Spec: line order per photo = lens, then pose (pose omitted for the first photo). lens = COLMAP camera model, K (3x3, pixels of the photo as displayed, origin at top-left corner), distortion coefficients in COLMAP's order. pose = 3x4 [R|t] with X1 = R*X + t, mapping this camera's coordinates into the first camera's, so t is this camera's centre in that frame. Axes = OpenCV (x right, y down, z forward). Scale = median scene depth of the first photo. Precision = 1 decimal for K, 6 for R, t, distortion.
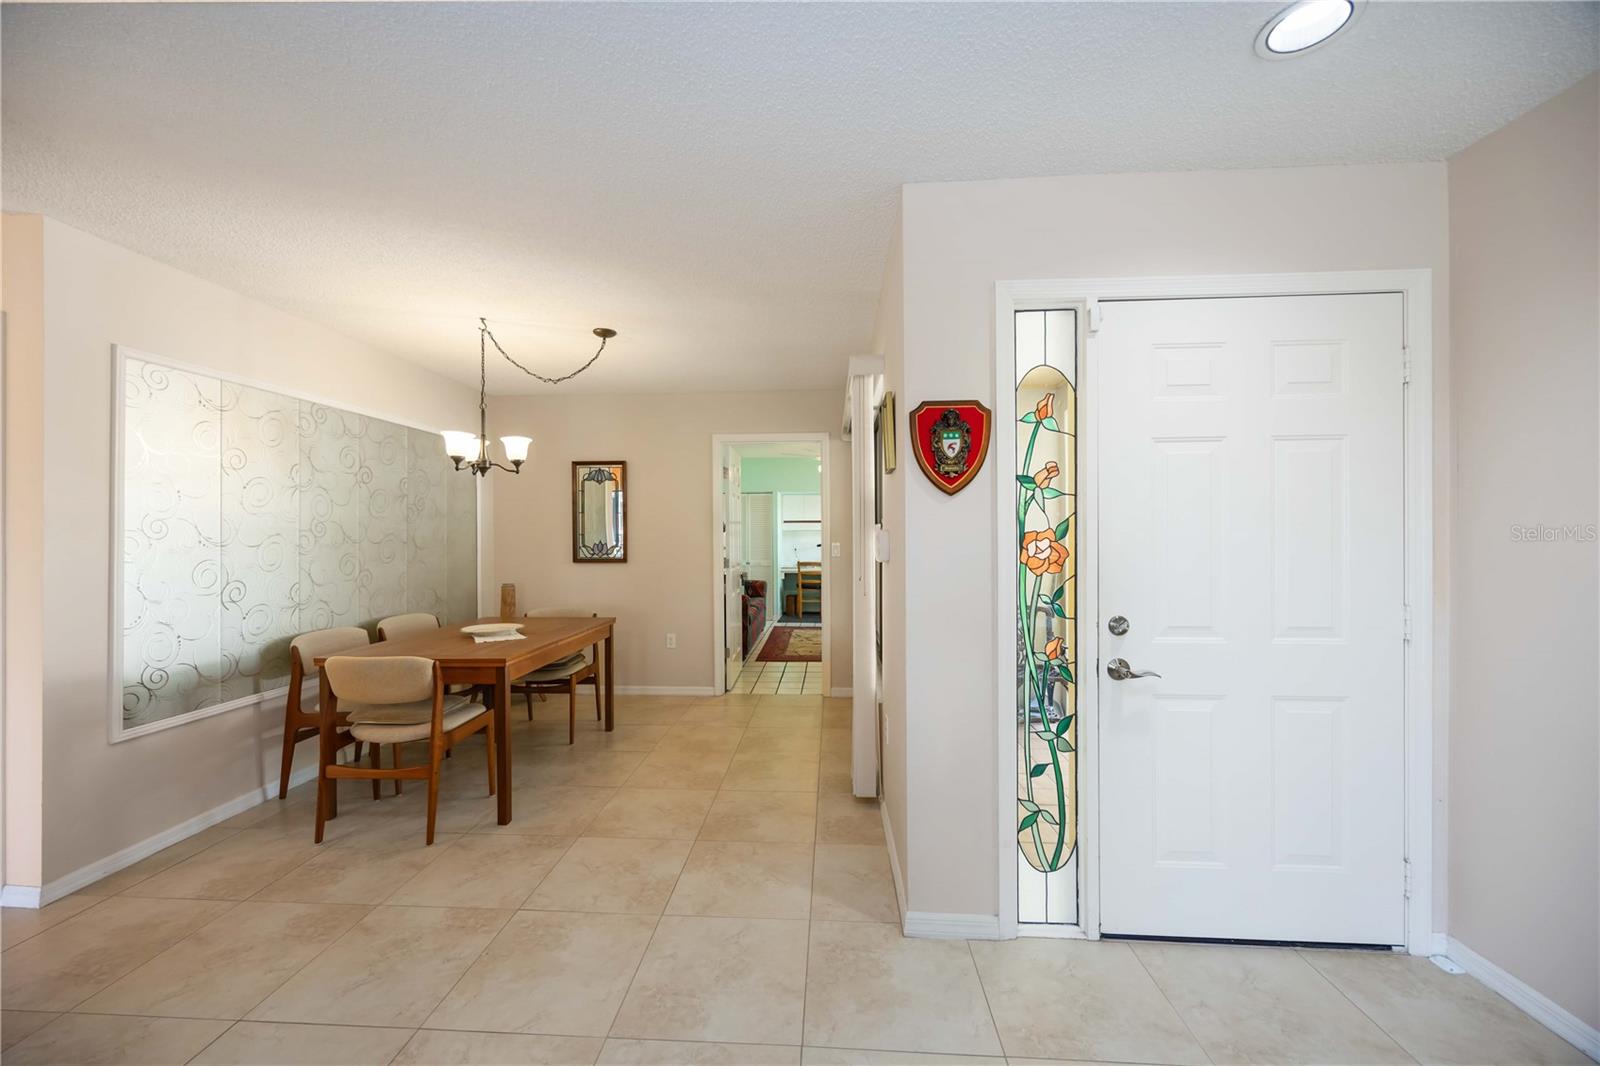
lens RADIAL K [[607.6, 0, 802.5], [0, 607.6, 529.6], [0, 0, 1]] dist [0.000638, 0.000133]
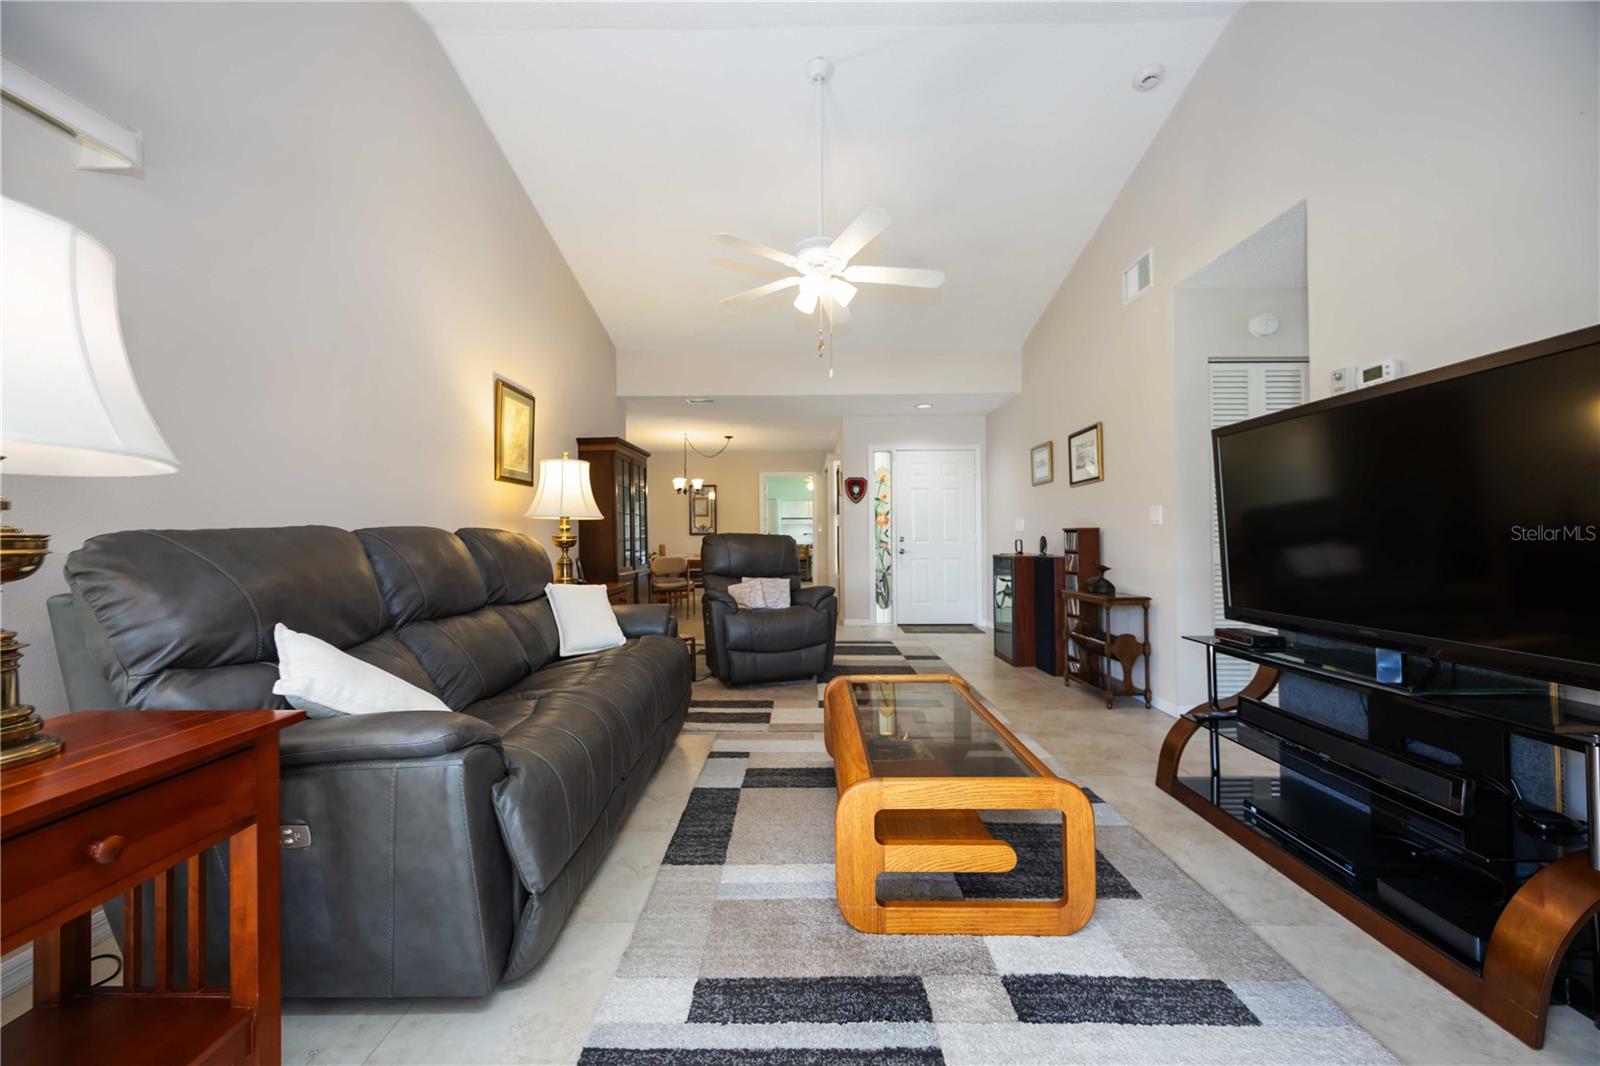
lens RADIAL K [[607.6, 0, 802.5], [0, 607.6, 529.6], [0, 0, 1]] dist [0.000638, 0.000133]
pose [[0.998912, -0.000423, 0.046624, -0.236410], [0.000699, 0.999982, -0.005897, 0.116811], [-0.046621, 0.005924, 0.998895, -2.525724]]
